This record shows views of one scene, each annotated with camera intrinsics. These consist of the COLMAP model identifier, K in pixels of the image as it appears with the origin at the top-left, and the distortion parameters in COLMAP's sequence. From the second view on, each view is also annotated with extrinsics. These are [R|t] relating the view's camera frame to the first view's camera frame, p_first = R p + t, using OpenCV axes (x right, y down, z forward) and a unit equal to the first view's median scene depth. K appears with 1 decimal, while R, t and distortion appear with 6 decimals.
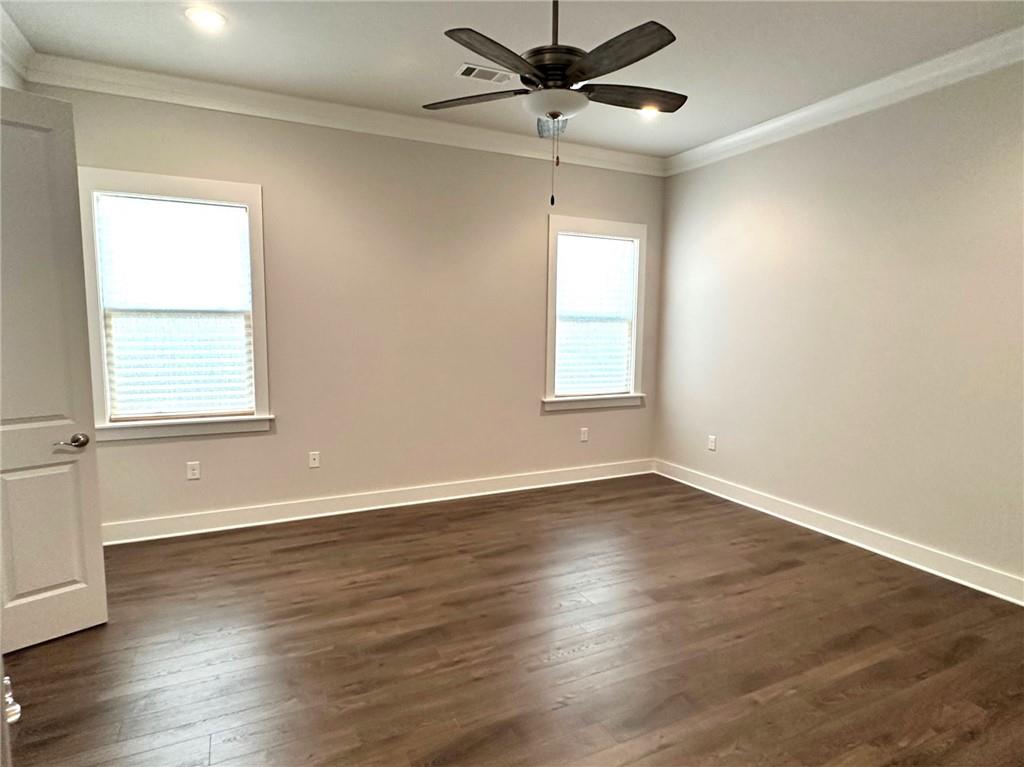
lens RADIAL K [[570.6, 0, 513.4], [0, 570.6, 384.4], [0, 0, 1]] dist [-0.013085, 0.000162]
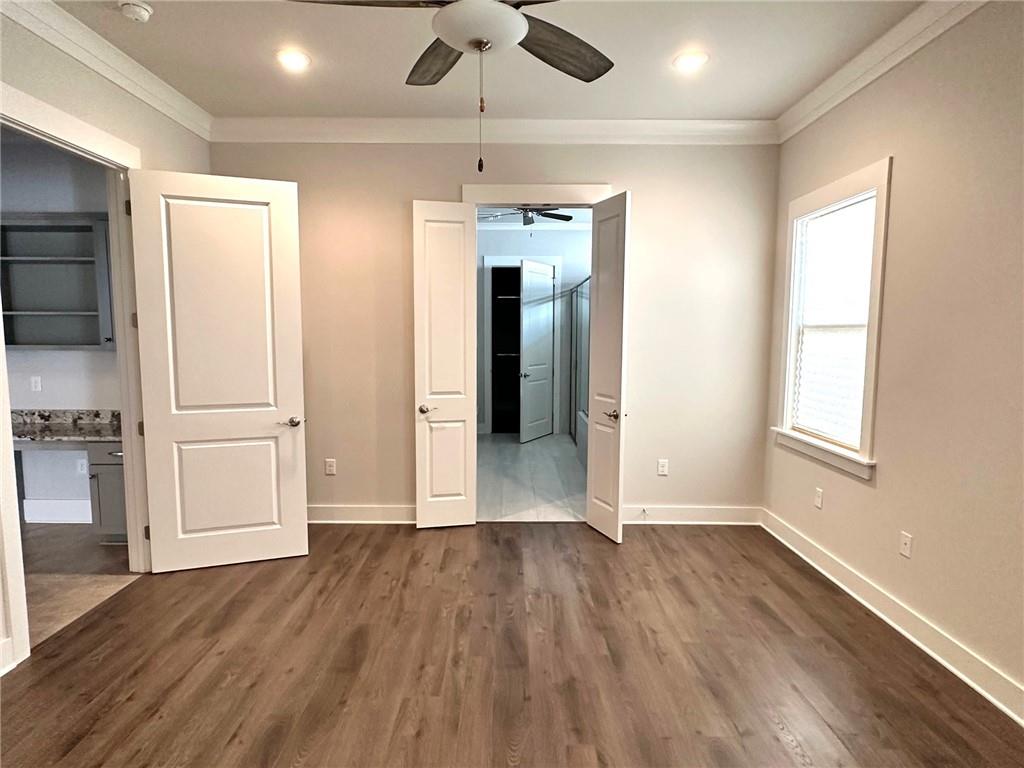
lens RADIAL K [[570.6, 0, 509.0], [0, 570.6, 385.1], [0, 0, 1]] dist [-0.013085, 0.000162]
pose [[-0.438351, 0.072206, -0.895899, 0.530235], [-0.105341, 0.985771, 0.130992, -0.109237], [0.892609, 0.151796, -0.424508, 1.025255]]
